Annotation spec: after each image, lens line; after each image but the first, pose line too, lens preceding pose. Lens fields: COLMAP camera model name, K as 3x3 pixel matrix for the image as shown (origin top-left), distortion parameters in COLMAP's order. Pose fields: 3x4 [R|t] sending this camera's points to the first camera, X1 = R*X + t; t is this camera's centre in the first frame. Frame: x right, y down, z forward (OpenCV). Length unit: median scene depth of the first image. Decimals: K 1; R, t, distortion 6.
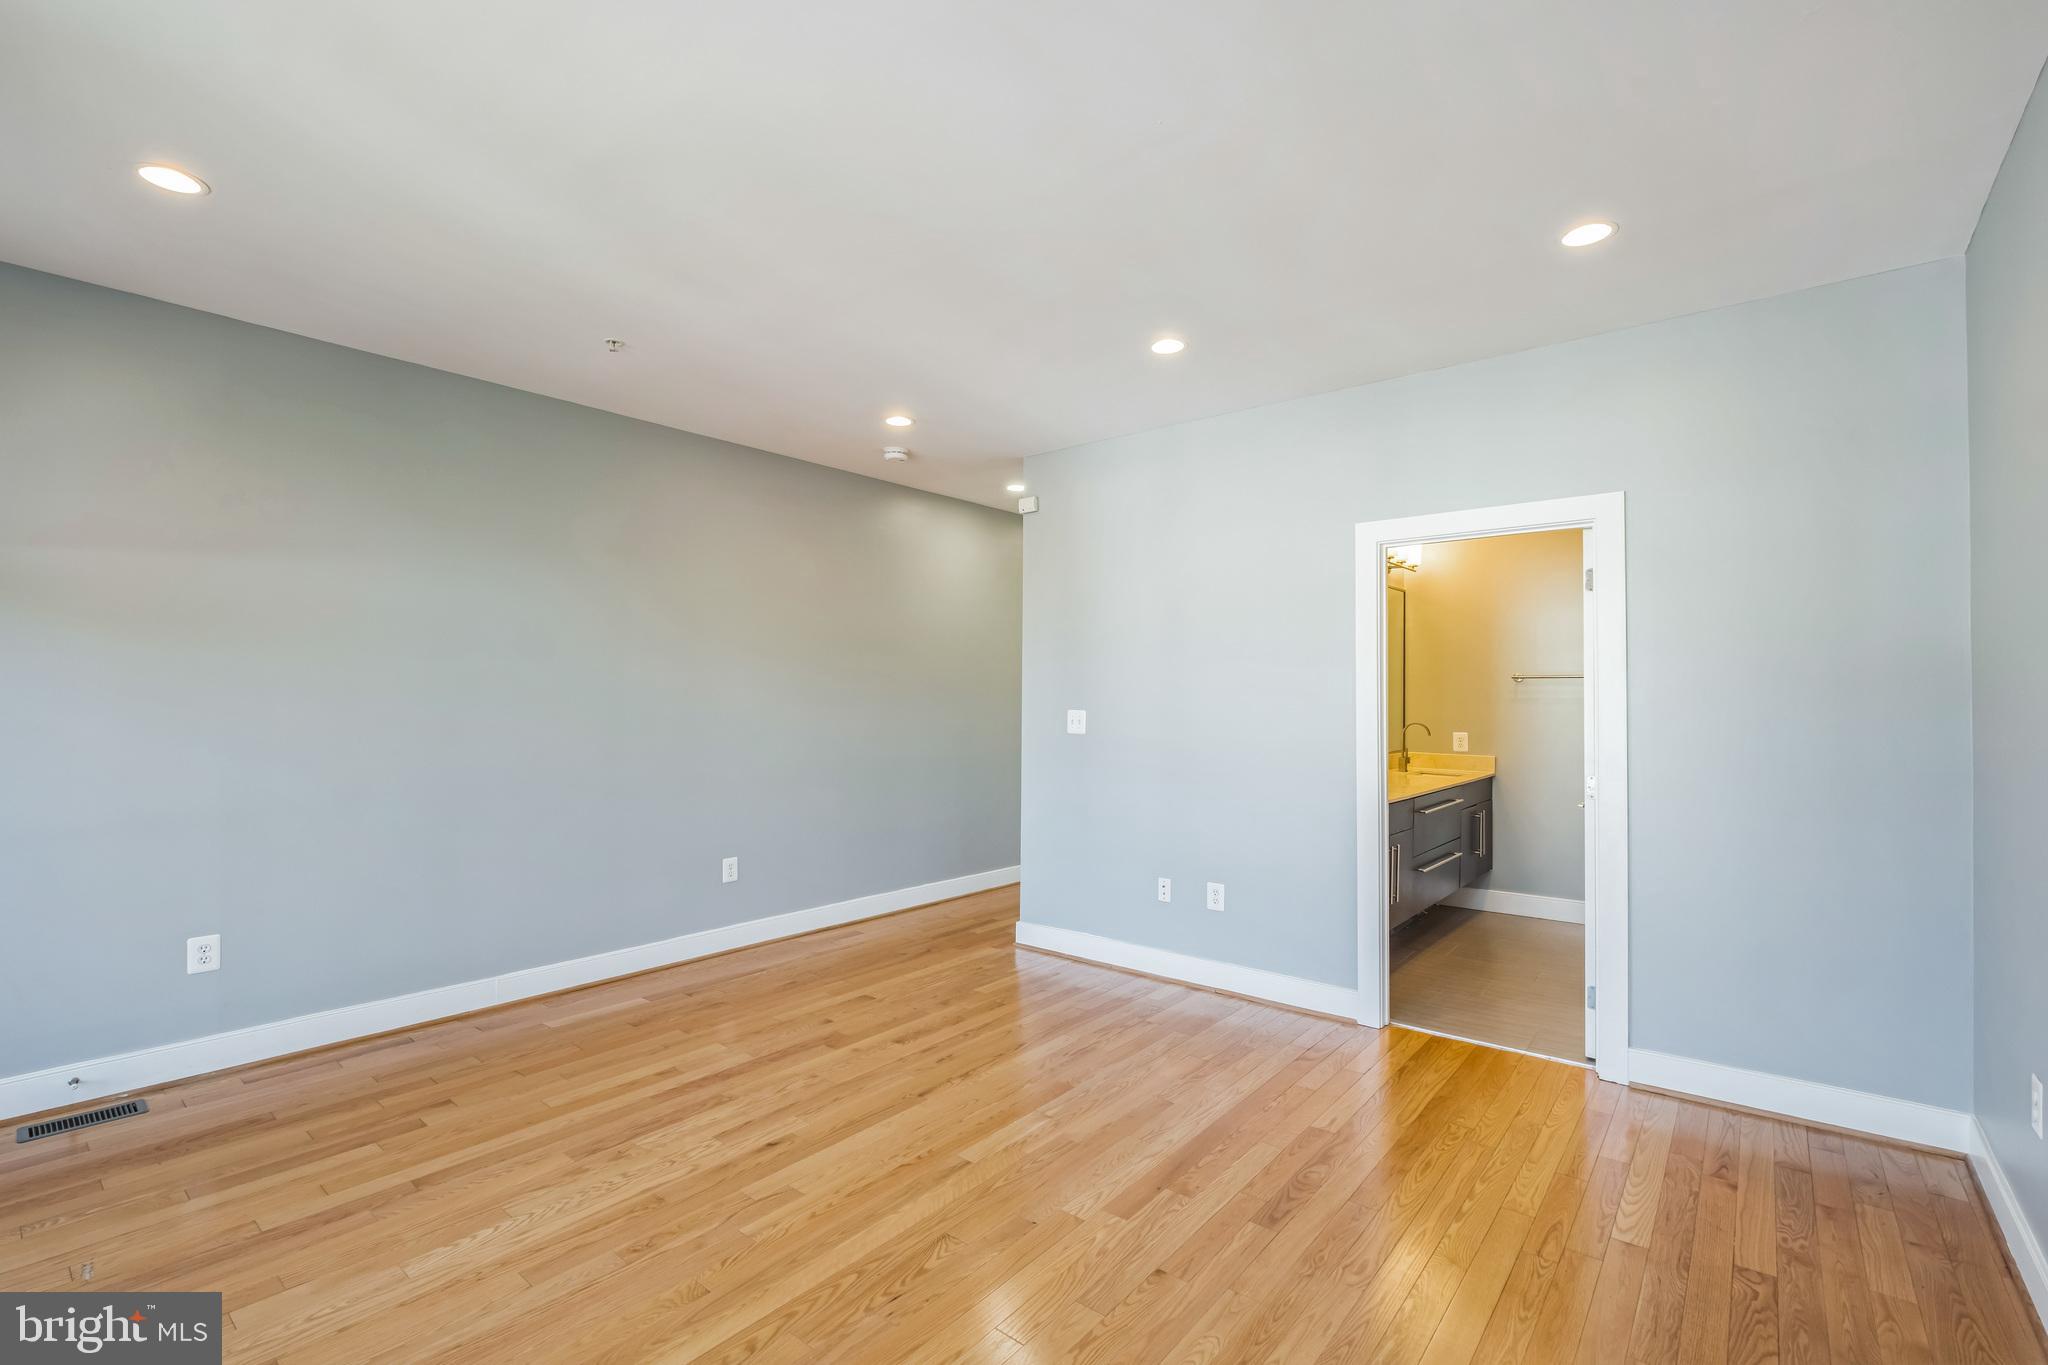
lens RADIAL K [[890.4, 0, 1007.6], [0, 890.4, 678.7], [0, 0, 1]] dist [0.003617, -0.002679]
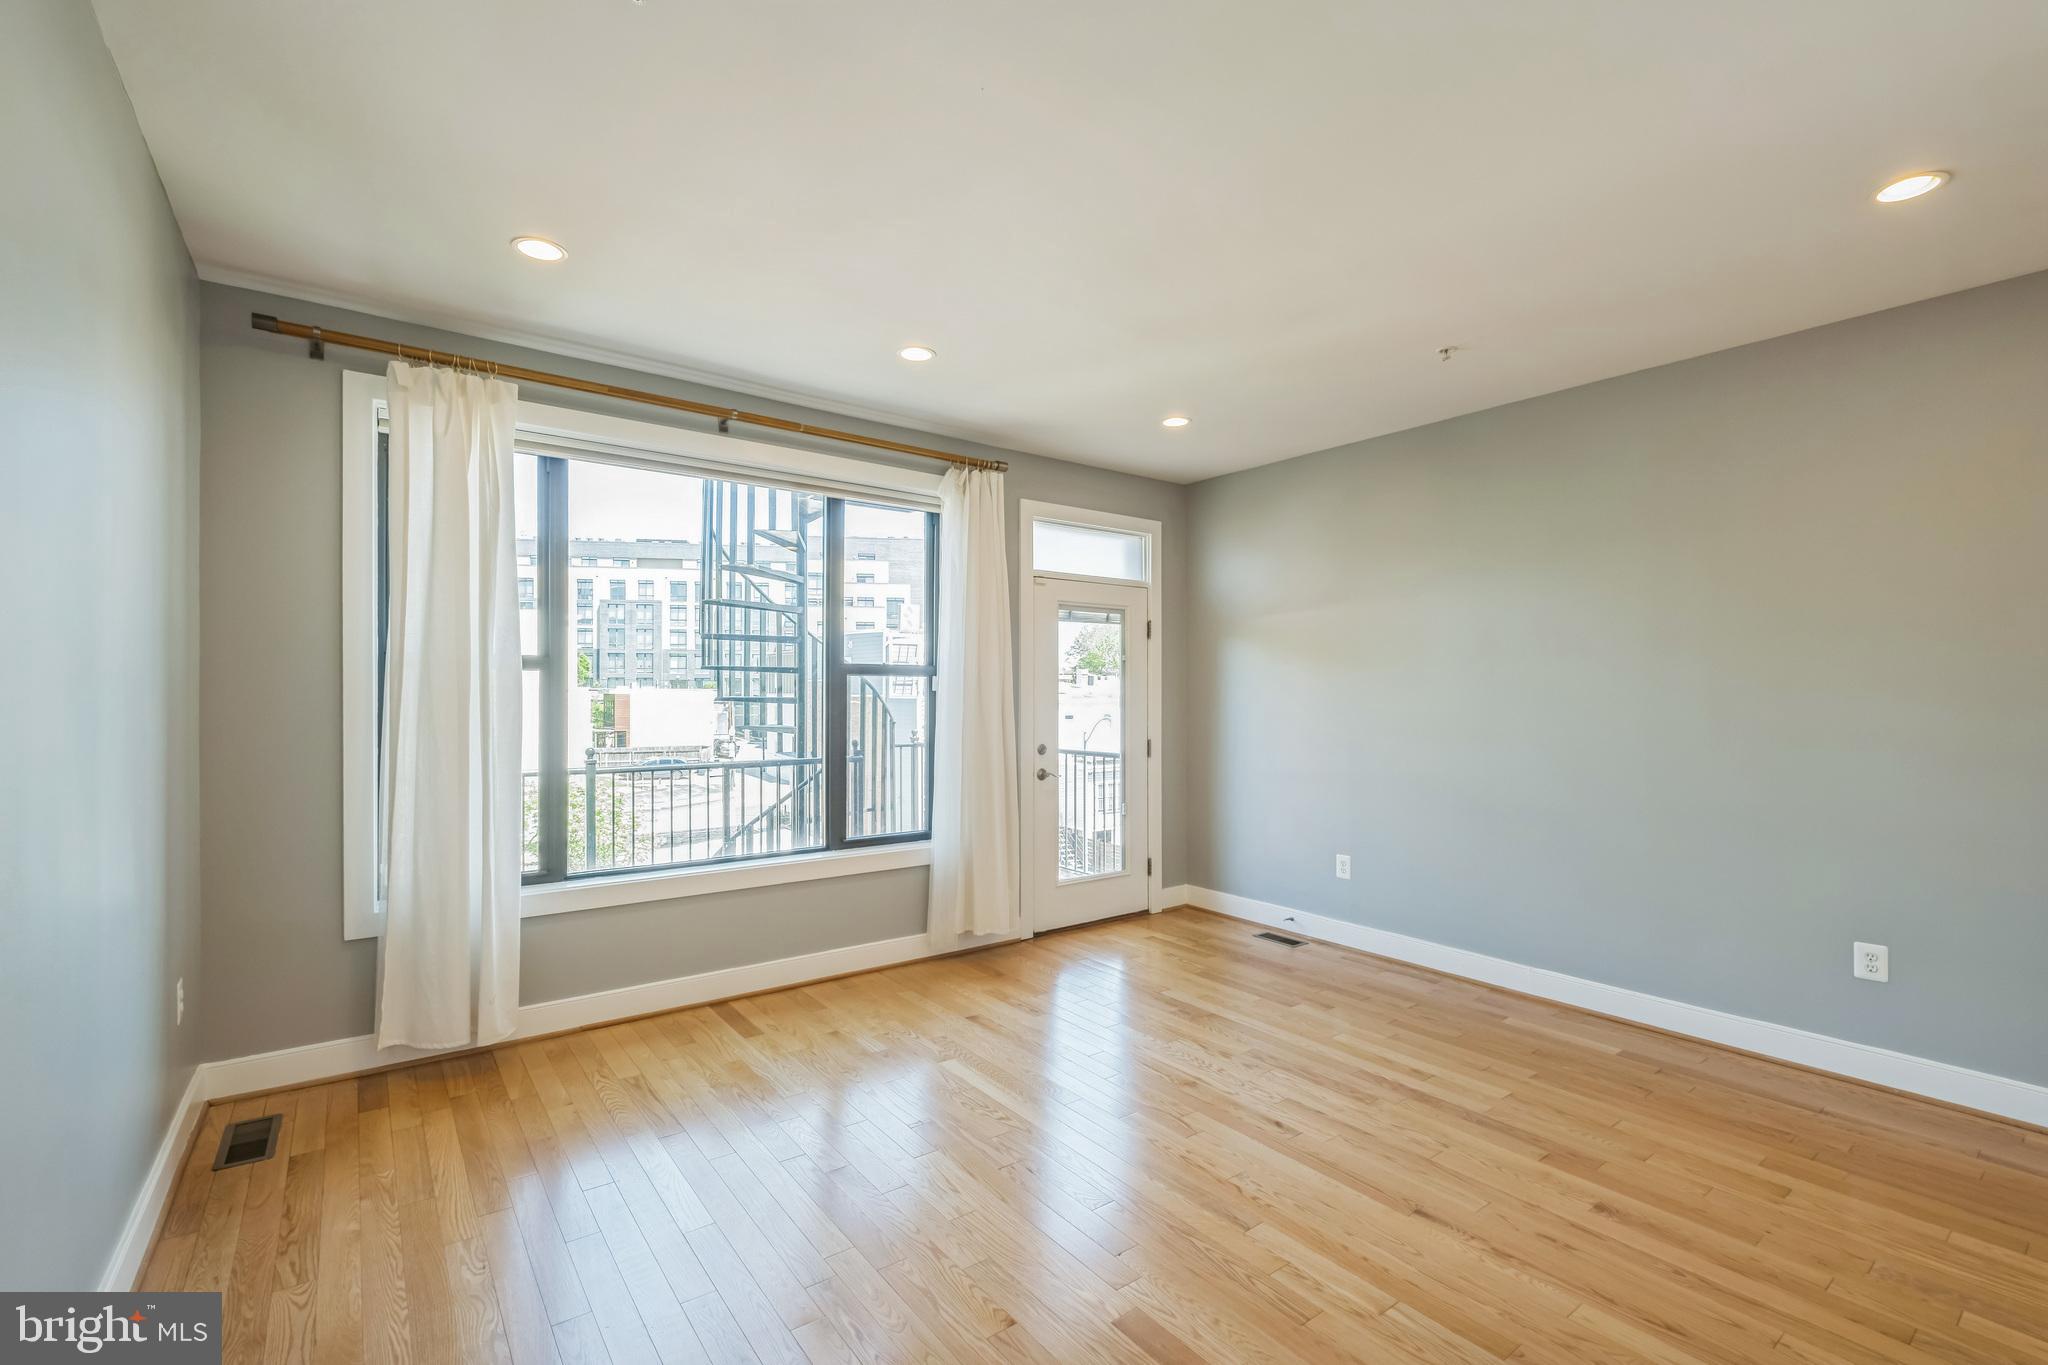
lens RADIAL K [[890.4, 0, 1033.8], [0, 890.4, 693.3], [0, 0, 1]] dist [0.003617, -0.002679]
pose [[-0.216528, -0.008312, -0.976241, 0.755797], [0.015785, 0.999803, -0.012014, 0.022580], [0.976149, -0.018012, -0.216354, 0.876133]]
